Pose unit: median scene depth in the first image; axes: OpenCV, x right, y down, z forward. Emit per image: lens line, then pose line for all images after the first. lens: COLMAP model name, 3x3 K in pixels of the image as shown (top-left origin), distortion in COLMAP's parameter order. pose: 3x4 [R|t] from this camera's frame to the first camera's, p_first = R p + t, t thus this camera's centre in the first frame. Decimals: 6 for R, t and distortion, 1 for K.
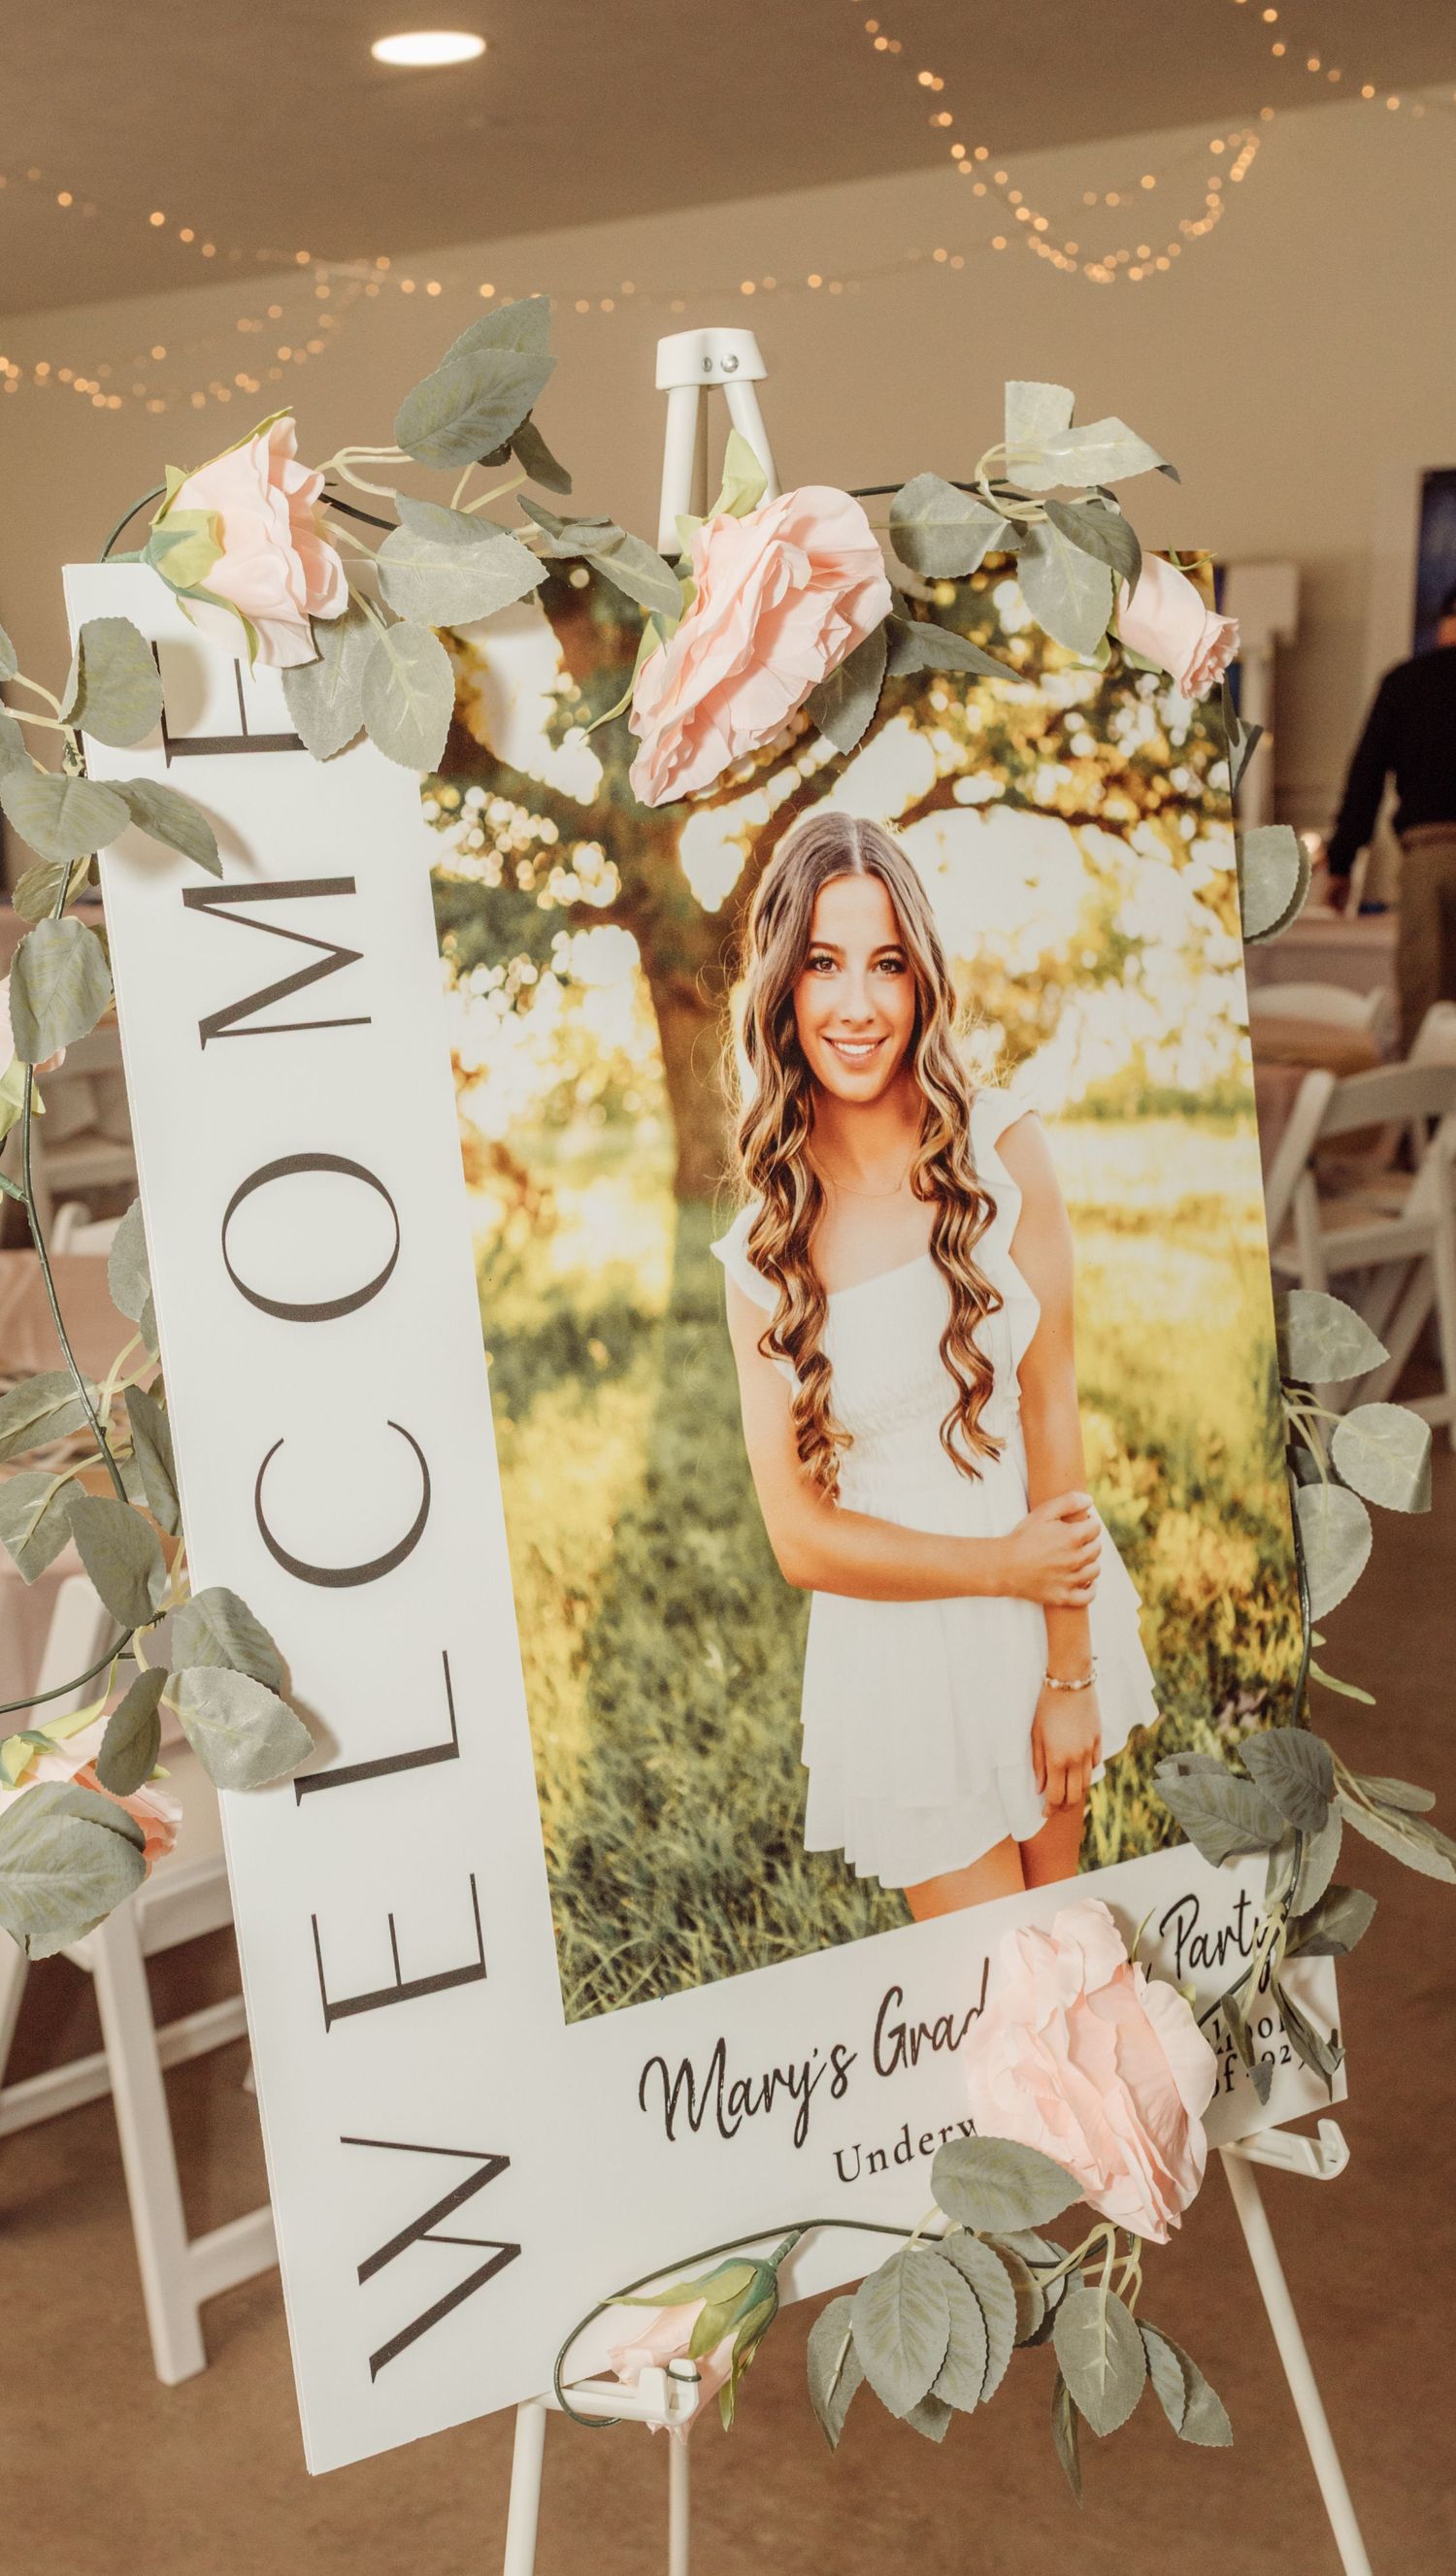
lens RADIAL K [[2899.3, 0, 726.5], [0, 2899.3, 1296.9], [0, 0, 1]] dist [0.017068, 0.000000]
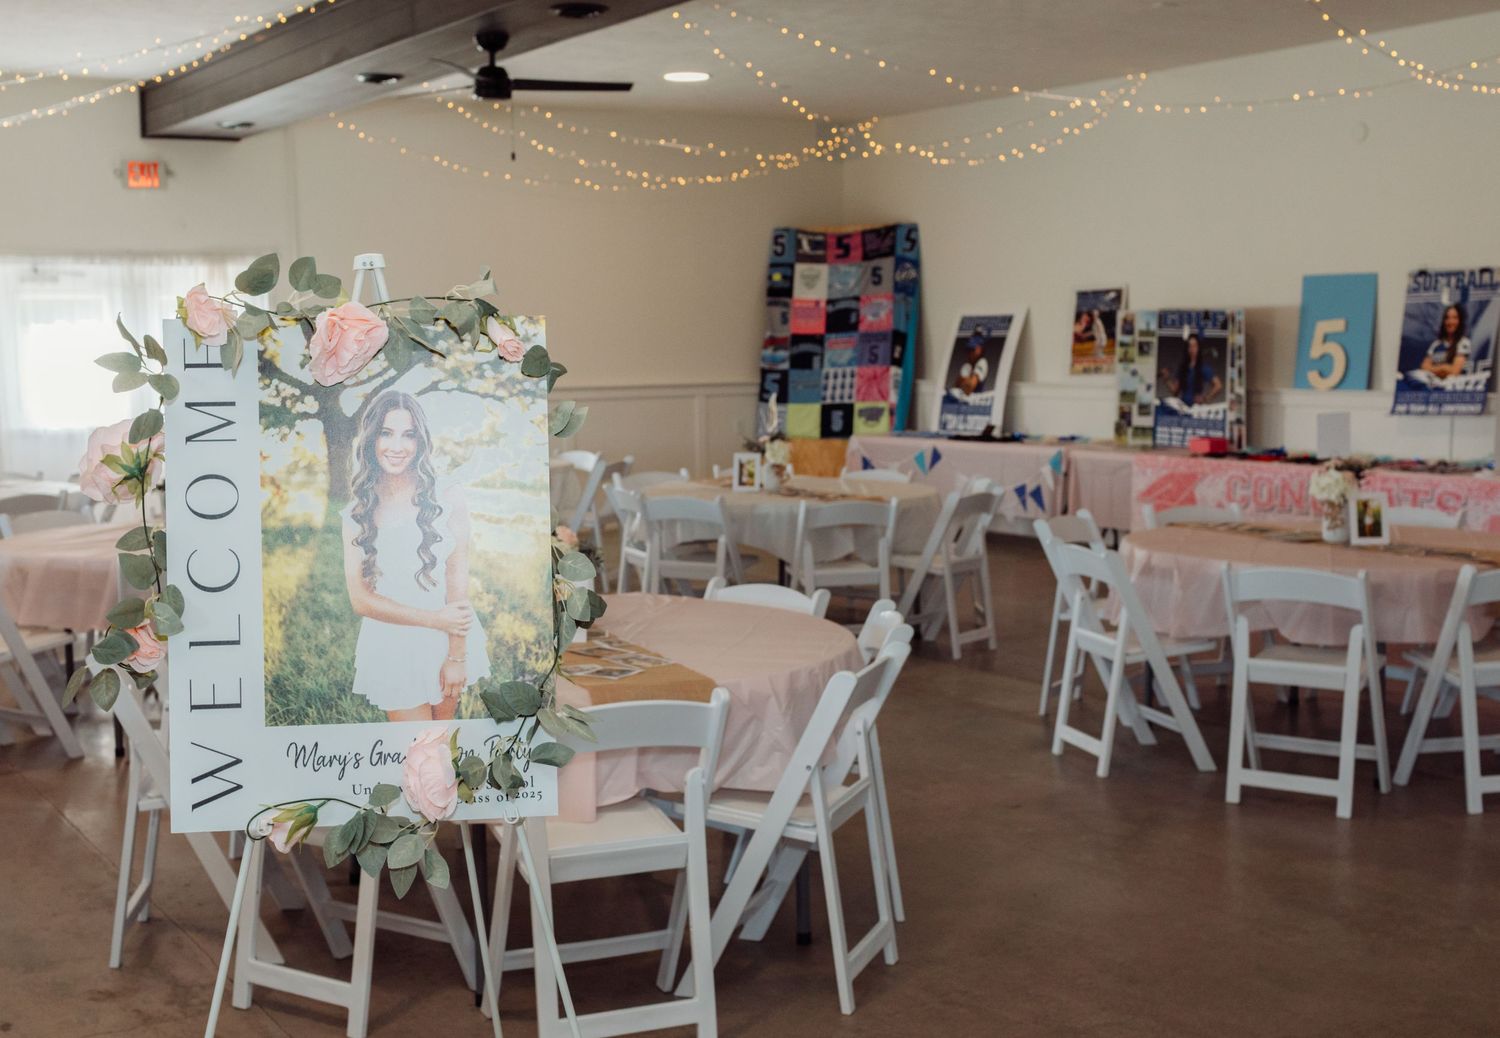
lens RADIAL K [[1838.8, 0, 744.5], [0, 1838.8, 510.5], [0, 0, 1]] dist [0.058313, 0.000000]
pose [[0.924690, 0.063328, -0.375416, 1.249634], [-0.099912, 0.991873, -0.078778, 0.104412], [0.367376, 0.110354, 0.923502, -0.846437]]
